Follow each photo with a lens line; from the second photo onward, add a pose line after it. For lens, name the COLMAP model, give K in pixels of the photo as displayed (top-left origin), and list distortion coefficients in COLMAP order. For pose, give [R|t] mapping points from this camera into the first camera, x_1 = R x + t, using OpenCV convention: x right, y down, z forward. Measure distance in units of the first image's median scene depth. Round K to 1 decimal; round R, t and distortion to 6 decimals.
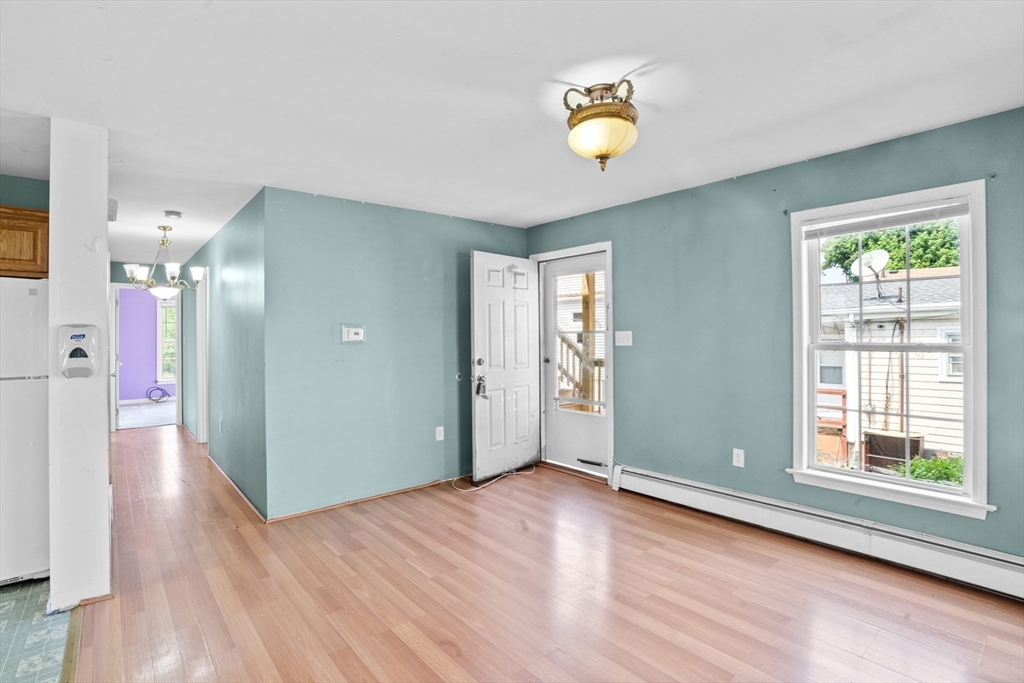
lens RADIAL K [[493.5, 0, 511.3], [0, 493.5, 331.9], [0, 0, 1]] dist [-0.088069, 0.028869]
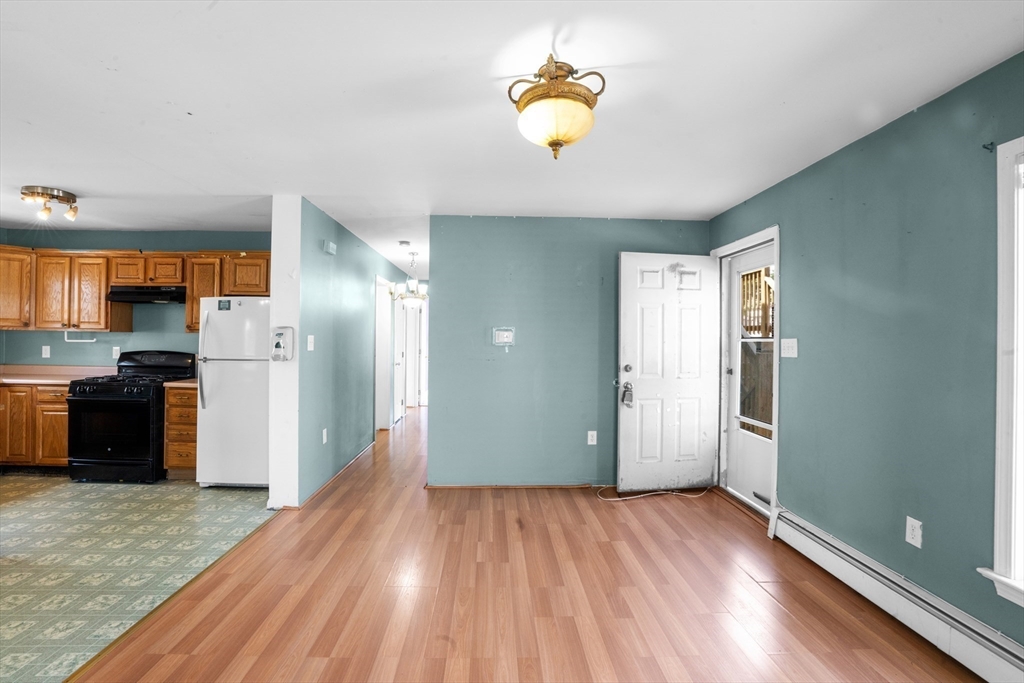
lens RADIAL K [[488.3, 0, 513.5], [0, 488.3, 336.7], [0, 0, 1]] dist [-0.079148, 0.021368]
pose [[0.782029, 0.016212, -0.623031, 0.349837], [-0.015960, 0.999855, 0.005984, -0.002088], [0.623038, 0.005264, 0.782174, 0.128124]]
